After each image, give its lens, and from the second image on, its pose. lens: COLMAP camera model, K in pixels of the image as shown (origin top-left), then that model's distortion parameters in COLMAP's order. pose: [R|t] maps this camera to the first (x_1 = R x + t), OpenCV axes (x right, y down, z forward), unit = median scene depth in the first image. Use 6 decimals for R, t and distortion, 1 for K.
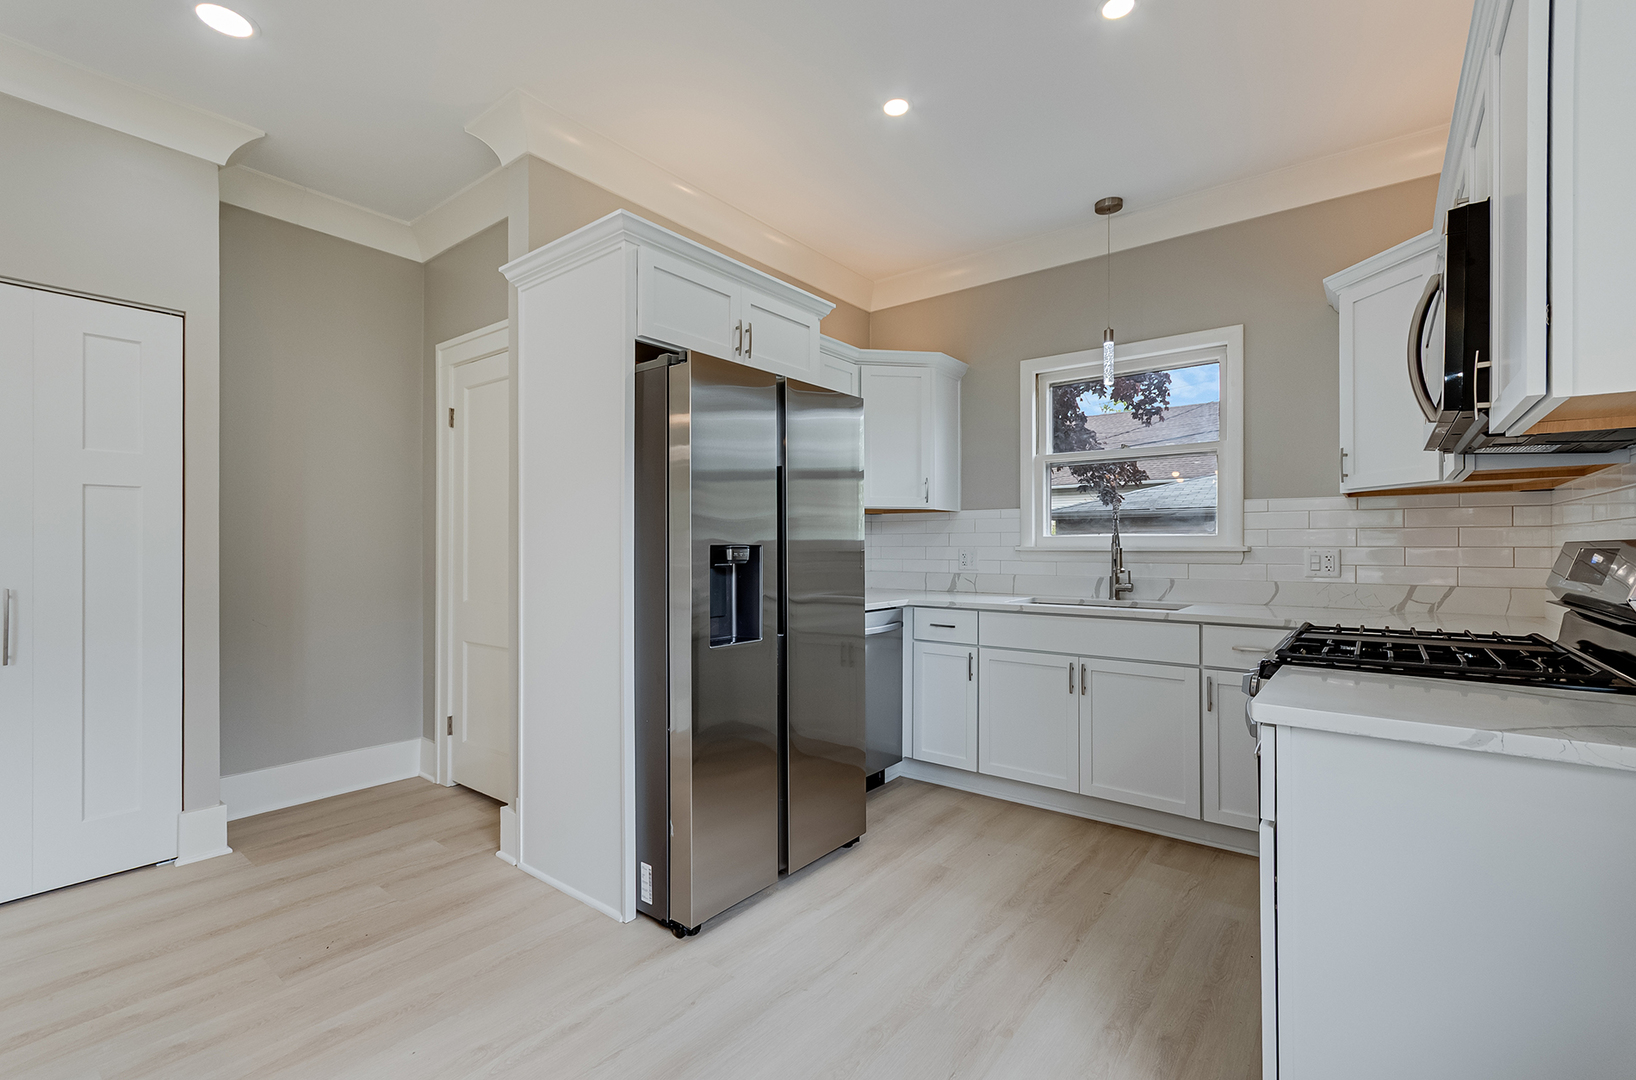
lens RADIAL K [[726.1, 0, 824.3], [0, 726.1, 550.2], [0, 0, 1]] dist [0.008251, 0.000055]
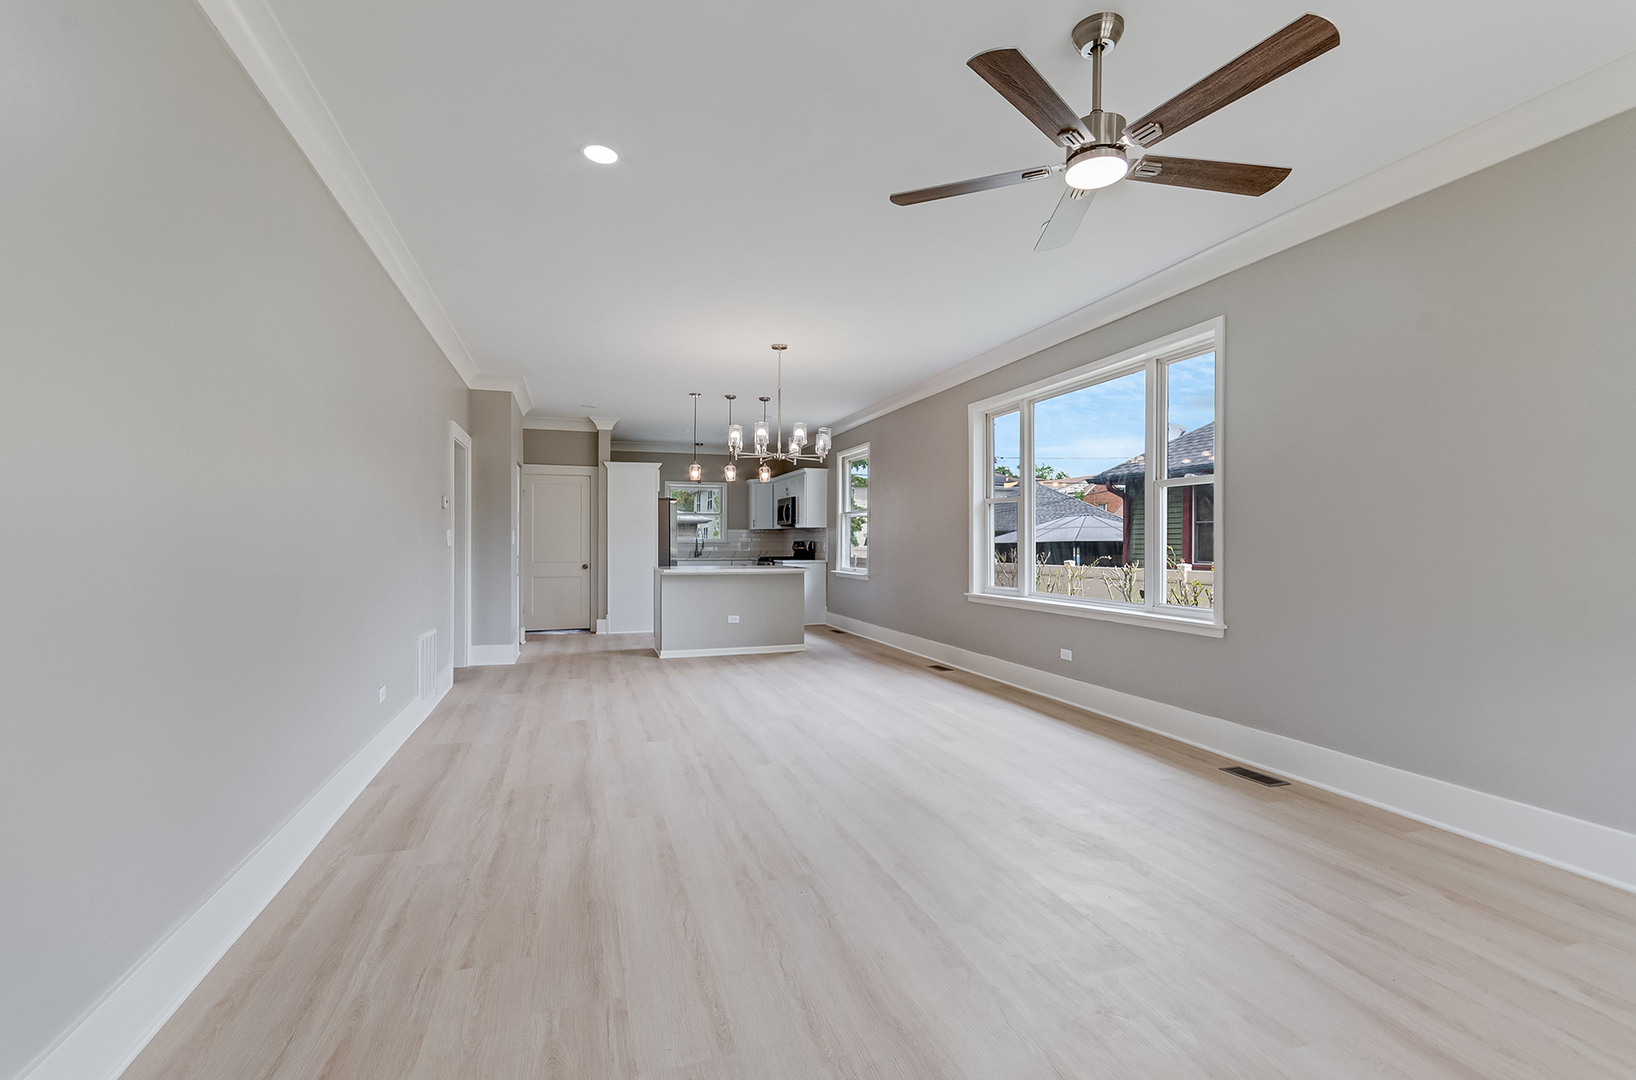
lens RADIAL K [[726.1, 0, 803.2], [0, 726.1, 535.6], [0, 0, 1]] dist [0.008251, 0.000055]
pose [[0.582309, -0.000517, 0.812968, -2.575425], [0.004649, 0.999986, -0.002695, -0.028712], [-0.812954, 0.005348, 0.582303, -1.732829]]
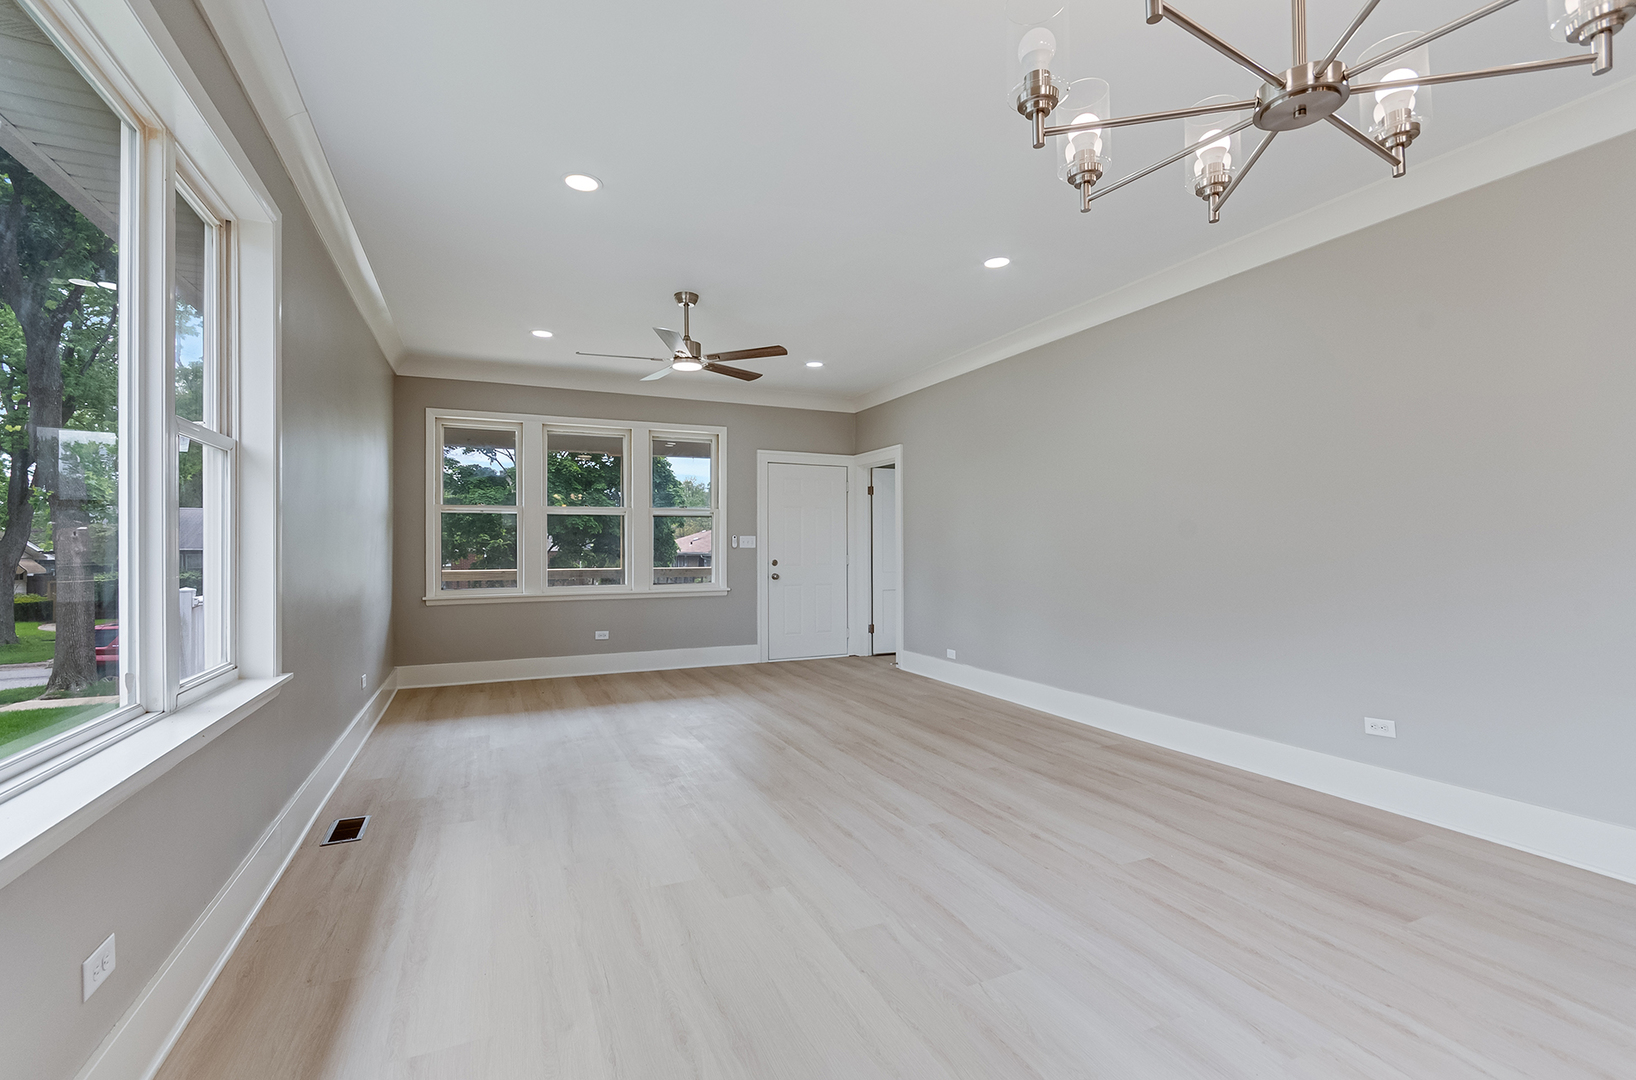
lens RADIAL K [[726.1, 0, 821.8], [0, 726.1, 536.3], [0, 0, 1]] dist [0.008251, 0.000055]
pose [[-0.470662, -0.020220, -0.882082, -0.474626], [0.000262, 0.999734, -0.023056, -0.012620], [0.882314, -0.011083, -0.470531, -0.518545]]
